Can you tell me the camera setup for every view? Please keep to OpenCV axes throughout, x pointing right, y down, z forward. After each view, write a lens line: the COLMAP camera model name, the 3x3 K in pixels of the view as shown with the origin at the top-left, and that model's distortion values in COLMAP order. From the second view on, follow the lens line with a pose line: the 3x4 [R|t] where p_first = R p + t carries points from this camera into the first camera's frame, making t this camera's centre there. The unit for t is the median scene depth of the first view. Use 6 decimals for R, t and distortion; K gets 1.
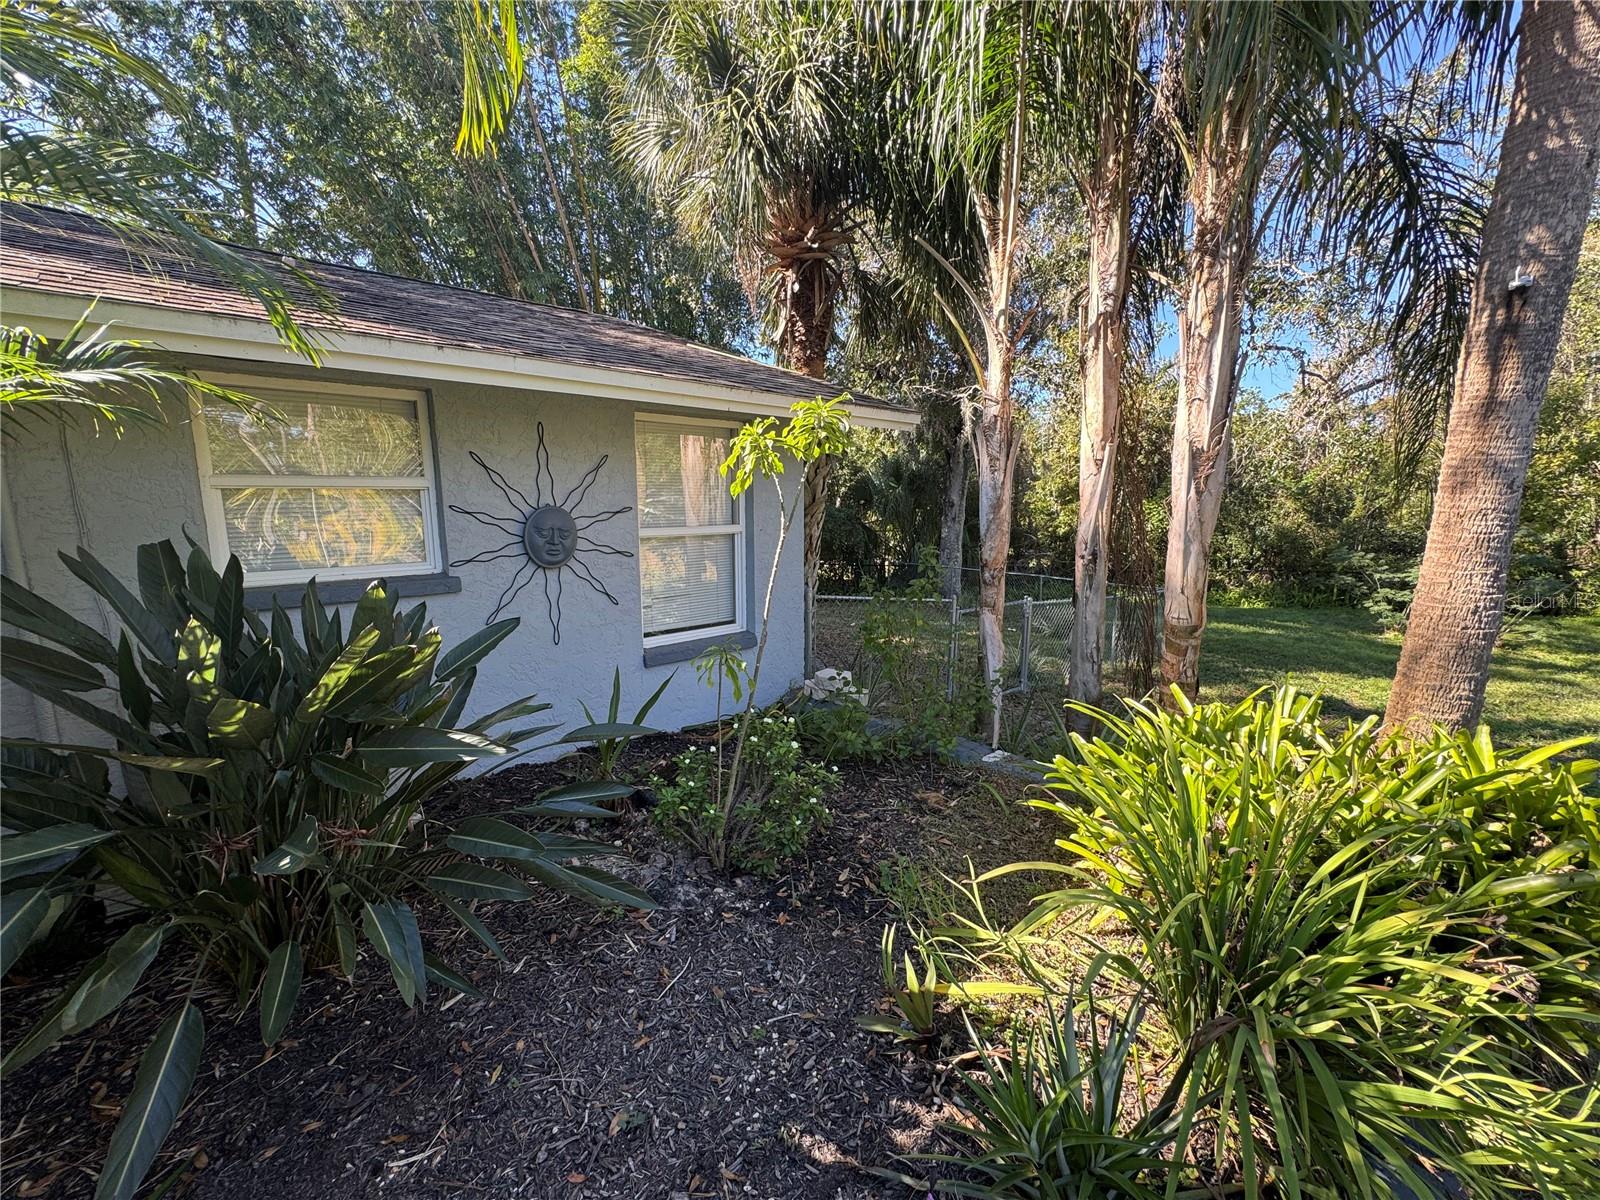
lens RADIAL K [[637.7, 0, 800.0], [0, 637.7, 600.0], [0, 0, 1]] dist [-0.002618, 0.000586]
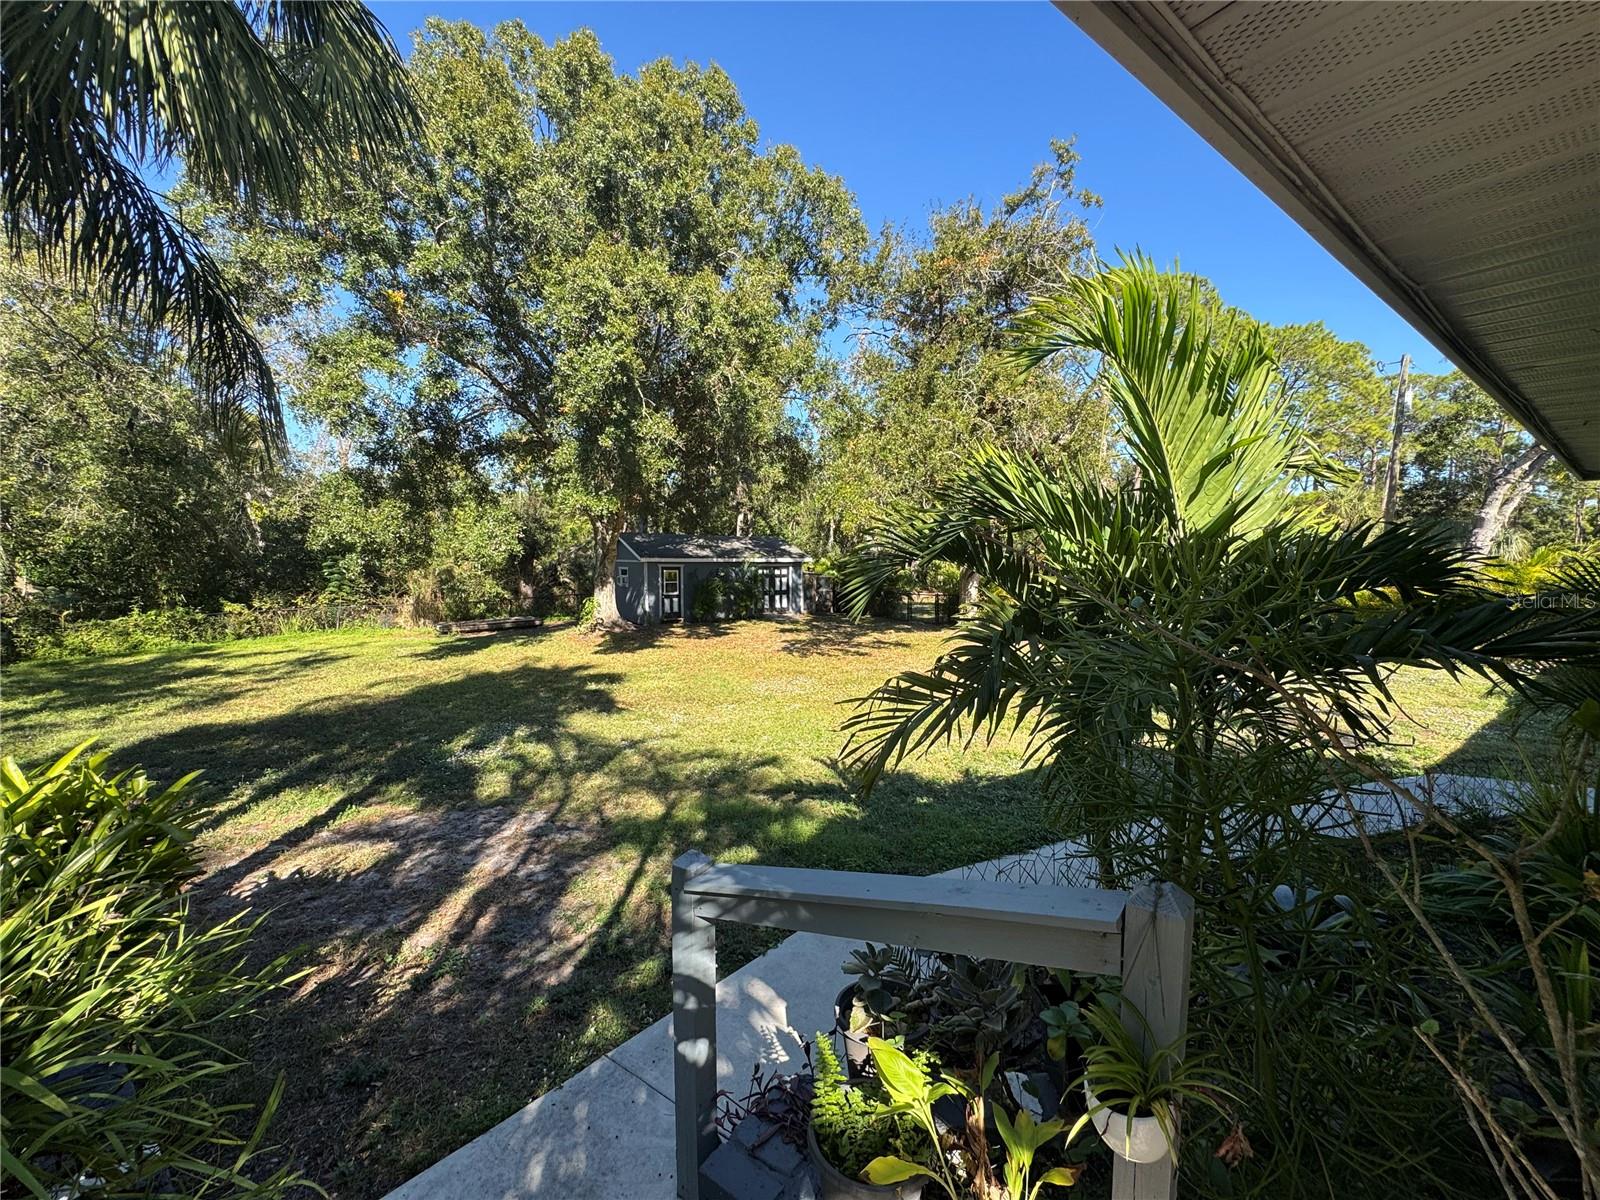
lens RADIAL K [[637.7, 0, 800.0], [0, 637.7, 600.0], [0, 0, 1]] dist [-0.002618, 0.000586]
pose [[-0.216670, -0.077750, 0.973144, -0.294412], [0.150445, 0.982257, 0.111975, 0.017122], [-0.964583, 0.170666, -0.201129, -0.159117]]
